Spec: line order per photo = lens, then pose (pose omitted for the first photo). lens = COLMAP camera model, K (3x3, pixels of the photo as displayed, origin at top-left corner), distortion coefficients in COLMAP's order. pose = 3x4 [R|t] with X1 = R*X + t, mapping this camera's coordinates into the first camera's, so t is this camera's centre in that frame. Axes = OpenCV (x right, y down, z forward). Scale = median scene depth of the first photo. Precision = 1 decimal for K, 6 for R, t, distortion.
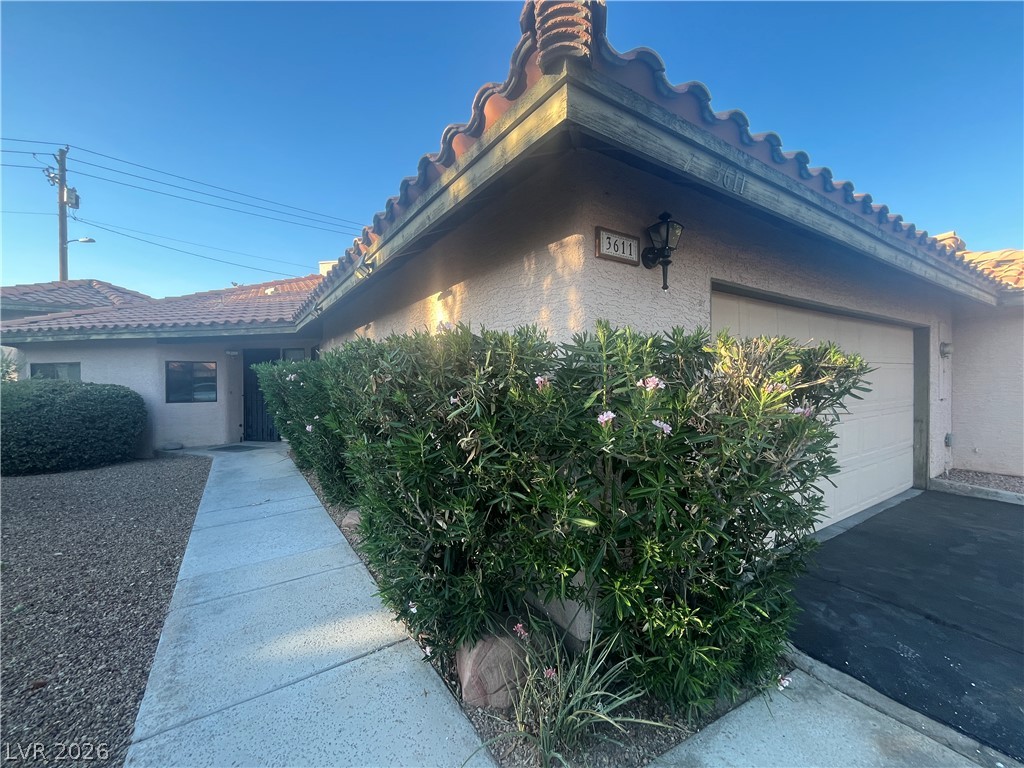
lens RADIAL K [[419.4, 0, 512.0], [0, 419.4, 384.0], [0, 0, 1]] dist [-0.002749, -0.000195]
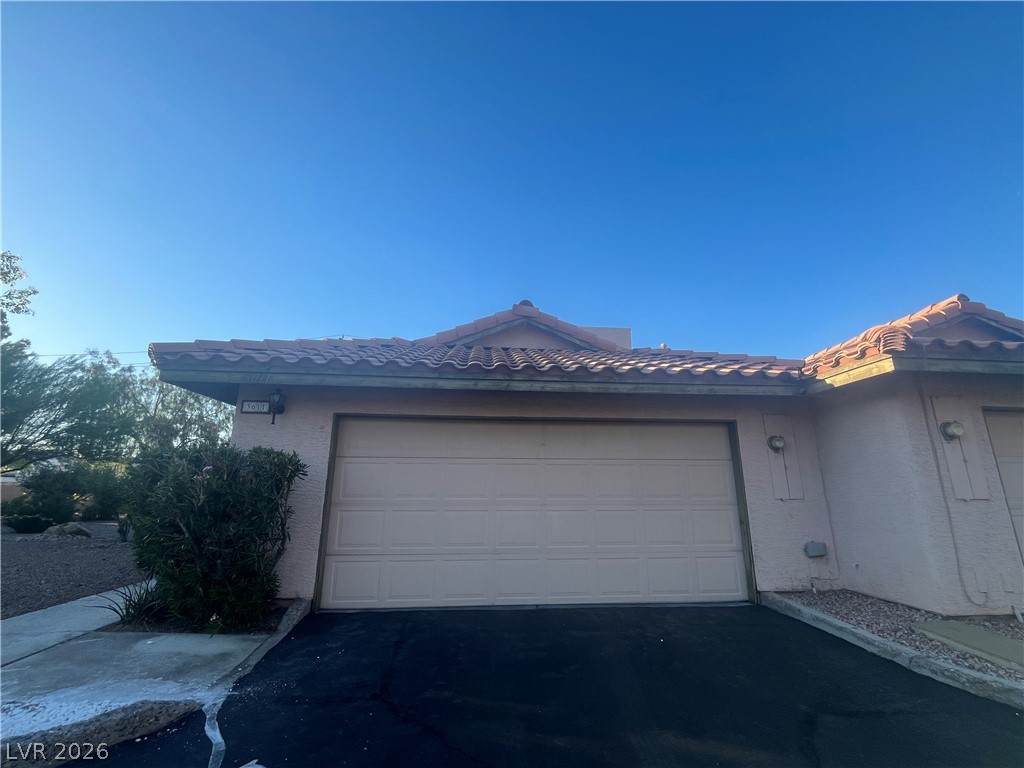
lens RADIAL K [[419.4, 0, 512.0], [0, 419.4, 384.0], [0, 0, 1]] dist [-0.002749, -0.000195]
pose [[0.884537, -0.095201, -0.456651, 1.304369], [-0.017312, 0.971578, -0.236085, 0.025256], [0.466148, 0.216731, 0.857749, -0.142827]]
